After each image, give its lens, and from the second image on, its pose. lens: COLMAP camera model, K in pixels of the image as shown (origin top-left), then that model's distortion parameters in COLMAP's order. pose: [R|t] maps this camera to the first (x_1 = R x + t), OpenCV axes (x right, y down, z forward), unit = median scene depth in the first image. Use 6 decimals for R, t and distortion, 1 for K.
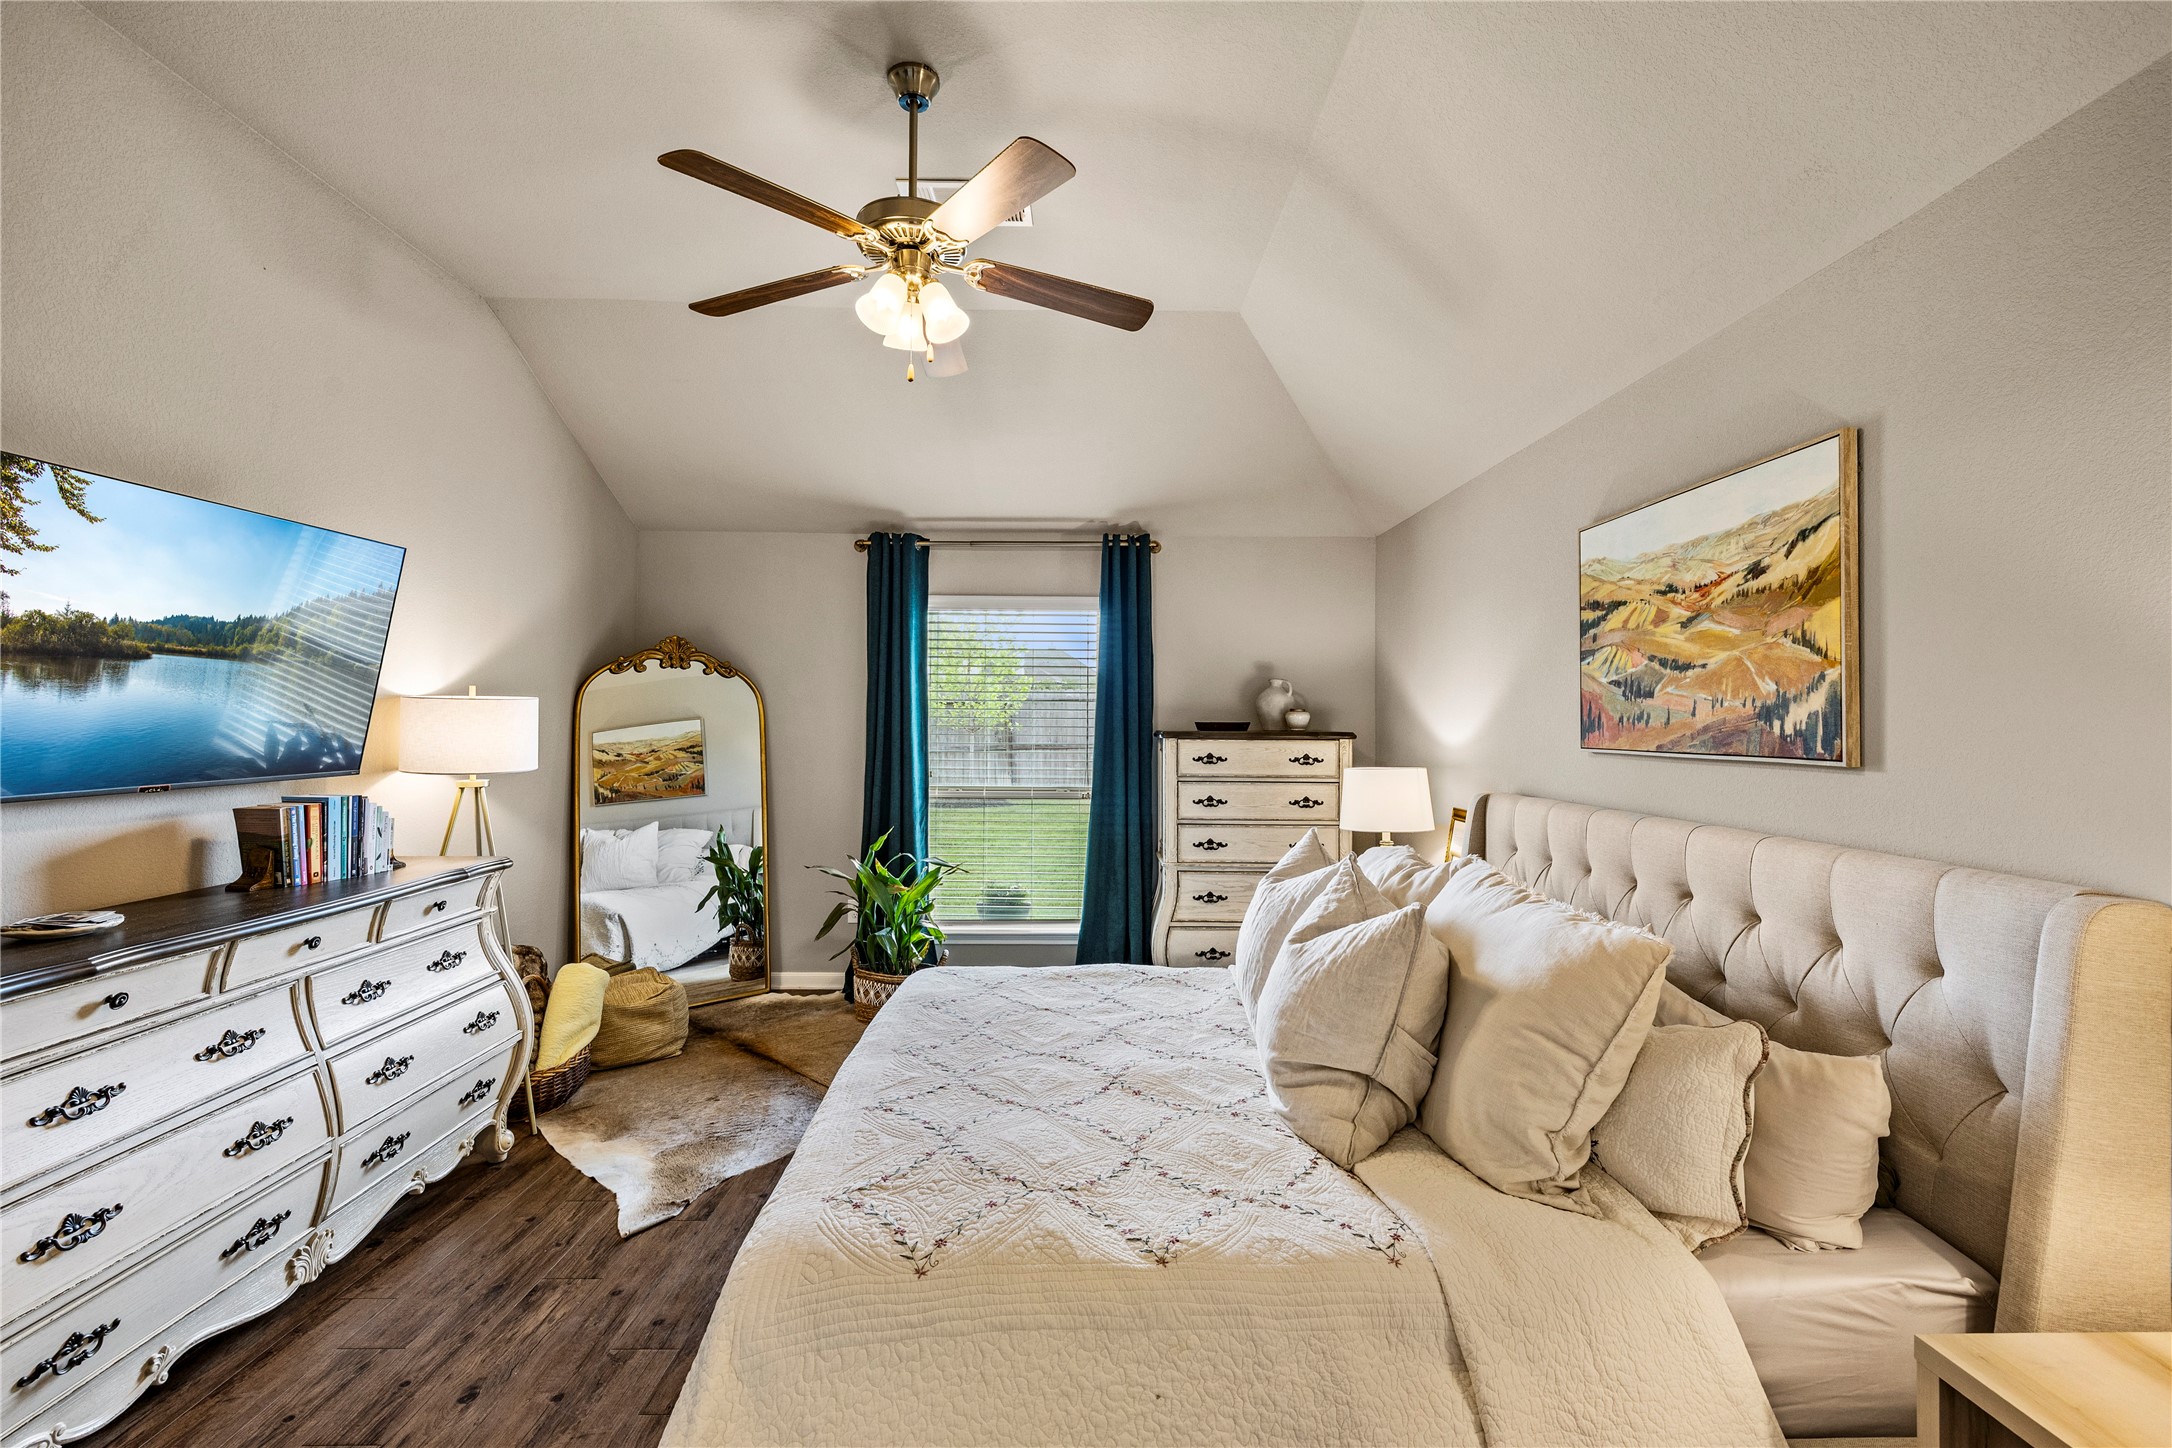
lens RADIAL K [[909.4, 0, 1088.1], [0, 909.4, 715.1], [0, 0, 1]] dist [0.000666, 0.000368]
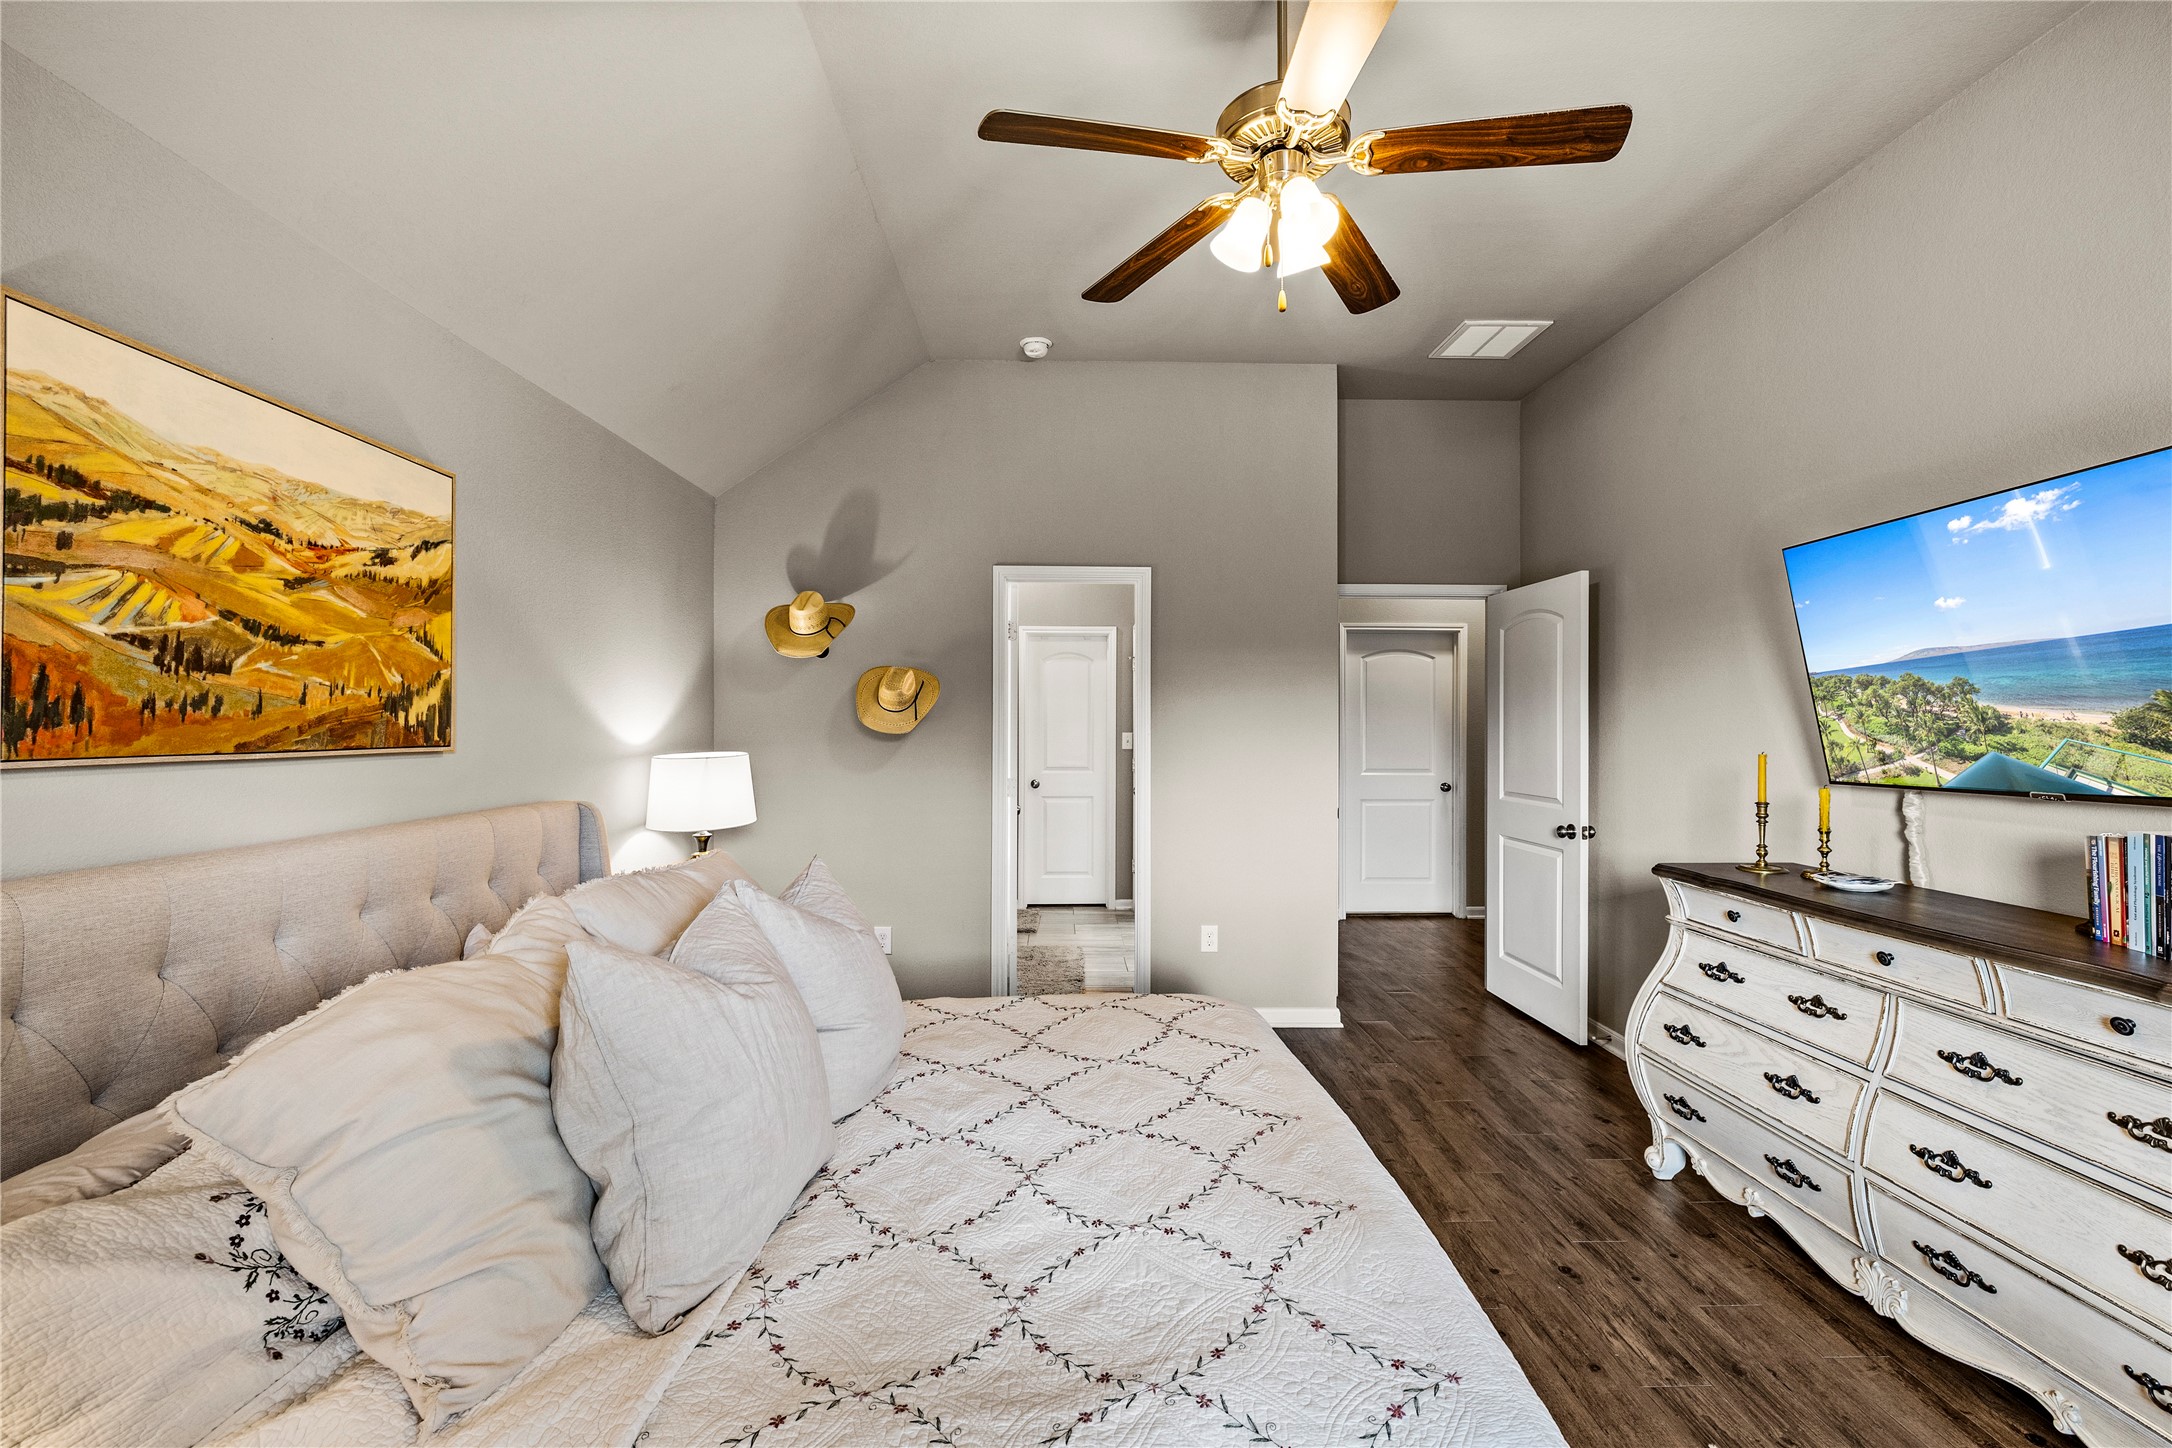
lens RADIAL K [[909.4, 0, 1077.1], [0, 909.4, 728.1], [0, 0, 1]] dist [0.000666, 0.000368]
pose [[-0.999968, -0.007980, 0.000469, -0.009524], [-0.007983, 0.999954, -0.005368, 0.019885], [-0.000426, -0.005372, -0.999985, 1.694135]]
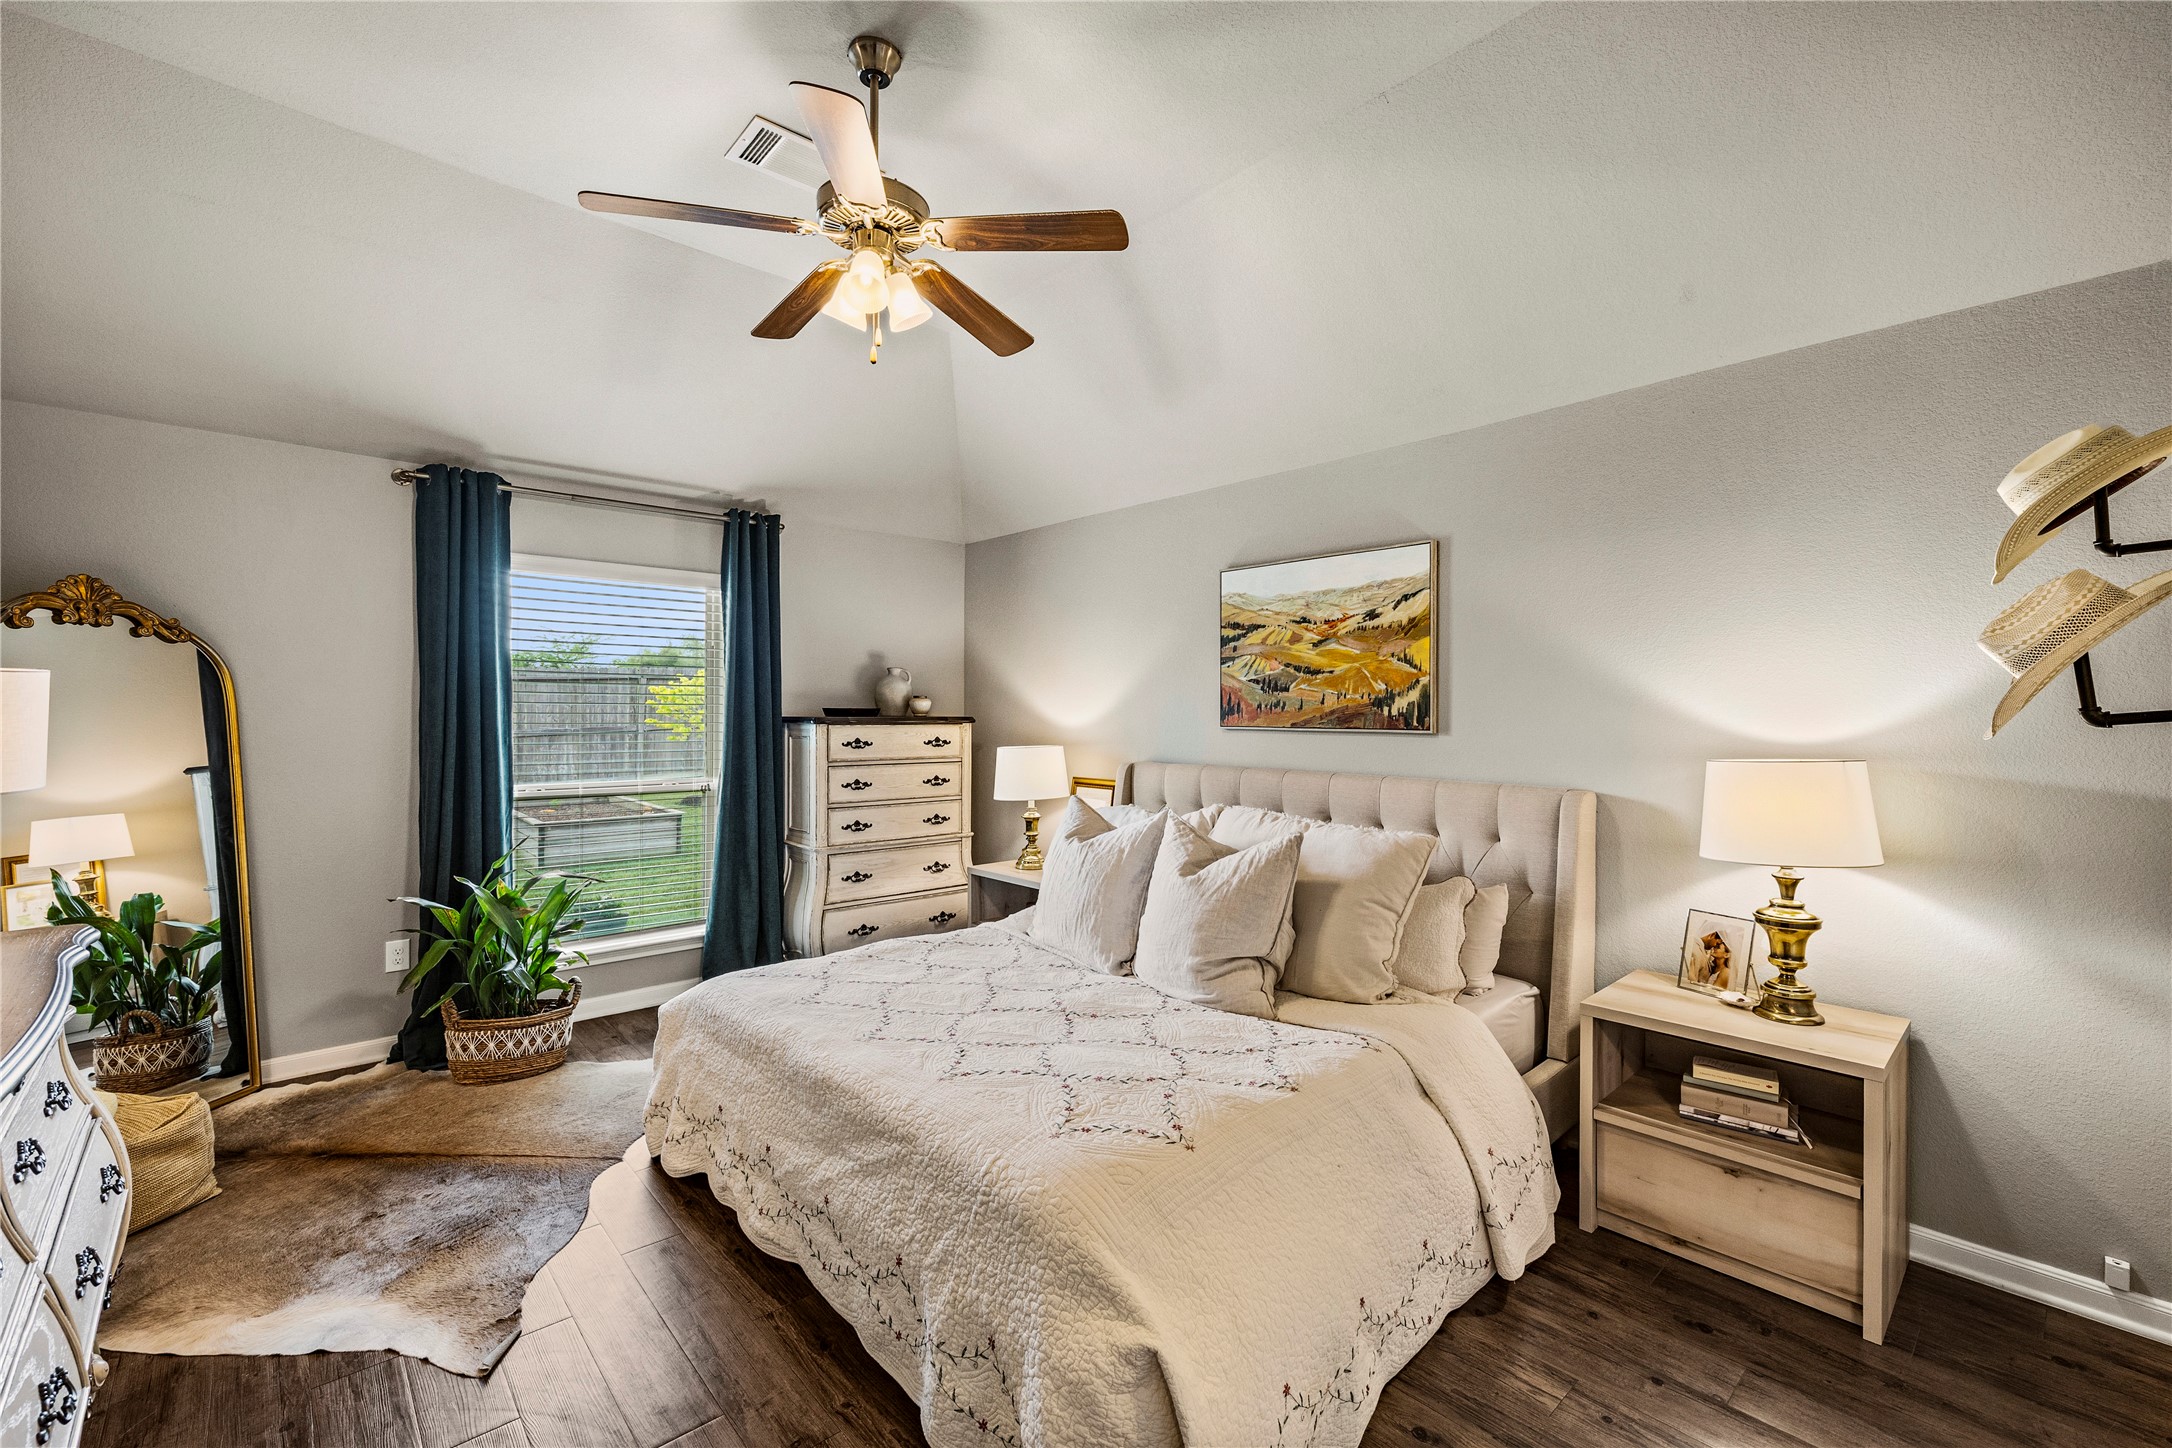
lens RADIAL K [[909.4, 0, 1083.0], [0, 909.4, 718.7], [0, 0, 1]] dist [0.000666, 0.000368]
pose [[0.754142, -0.008489, 0.656657, -0.627333], [-0.004361, 0.999830, 0.017934, 0.000029], [-0.656697, -0.016389, 0.753977, 0.091283]]
